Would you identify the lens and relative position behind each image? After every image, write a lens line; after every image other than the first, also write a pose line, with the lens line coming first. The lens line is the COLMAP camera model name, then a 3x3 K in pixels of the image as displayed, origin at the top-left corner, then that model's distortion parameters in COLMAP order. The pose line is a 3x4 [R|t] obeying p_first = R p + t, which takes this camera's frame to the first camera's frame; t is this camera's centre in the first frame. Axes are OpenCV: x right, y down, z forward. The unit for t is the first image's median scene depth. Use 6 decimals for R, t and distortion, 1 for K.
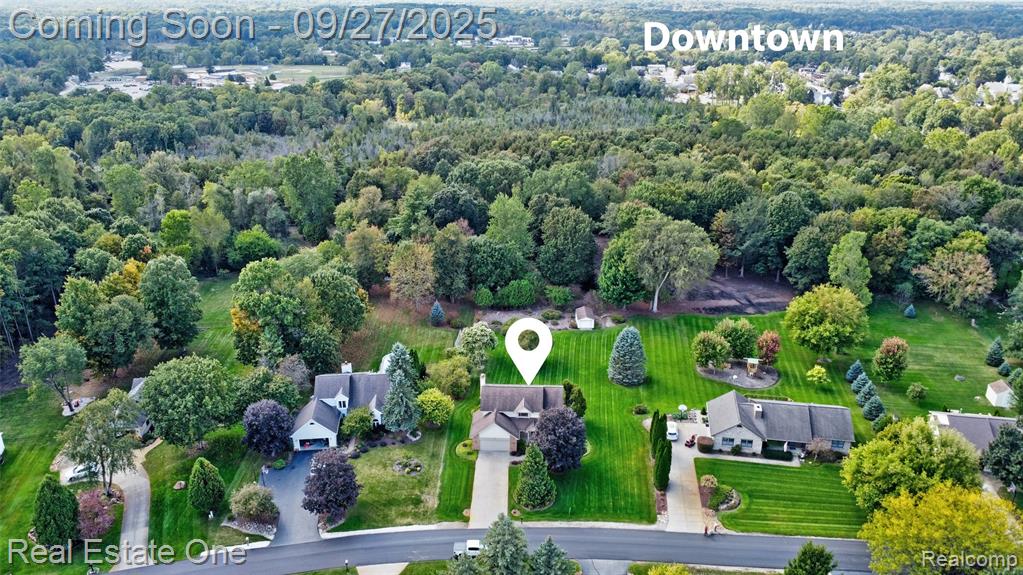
lens RADIAL K [[739.0, 0, 509.0], [0, 739.0, 292.0], [0, 0, 1]] dist [-0.022050, -0.015645]
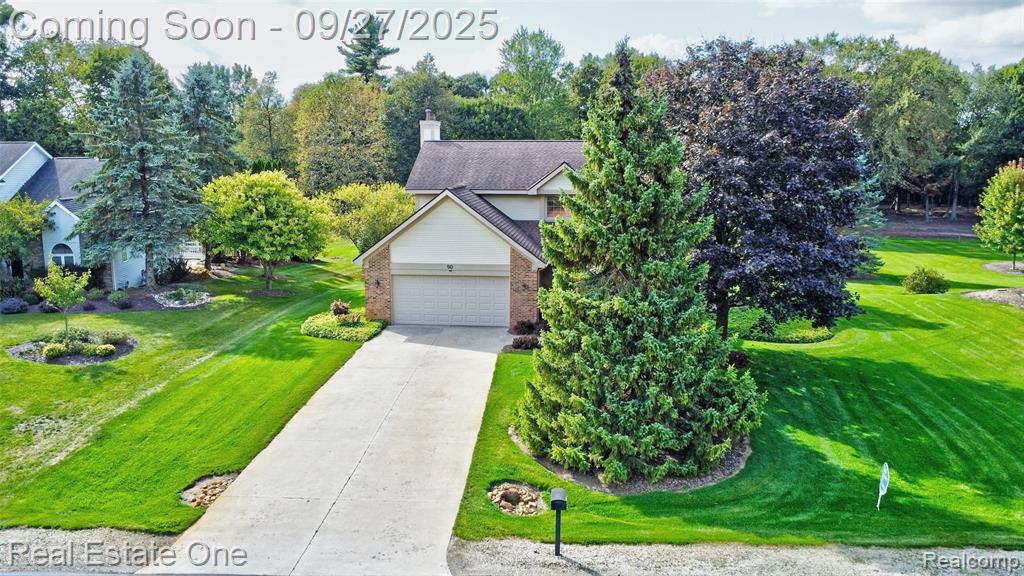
lens RADIAL K [[739.8, 0, 517.5], [0, 739.8, 288.6], [0, 0, 1]] dist [-0.022050, -0.015645]
pose [[0.999356, 0.016685, -0.031754, 0.008122], [-0.022877, 0.978296, -0.205946, 0.186769], [0.027628, 0.206539, 0.978048, 0.547327]]
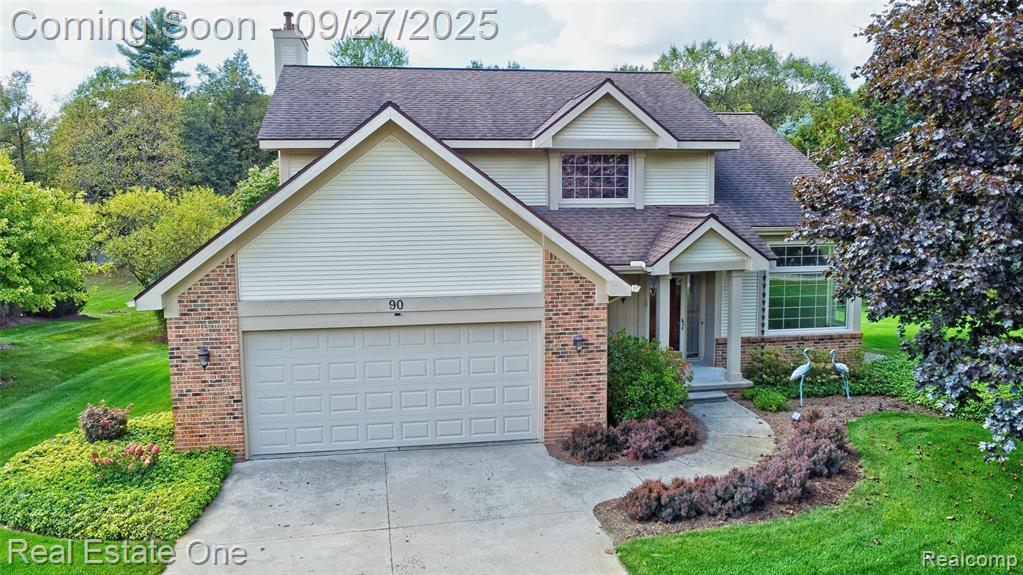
lens RADIAL K [[739.0, 0, 511.8], [0, 739.0, 284.8], [0, 0, 1]] dist [-0.022050, -0.015645]
pose [[0.977156, -0.024686, 0.211086, -0.018840], [0.081630, 0.960638, -0.265539, 0.162687], [-0.196222, 0.276704, 0.940708, 0.653186]]
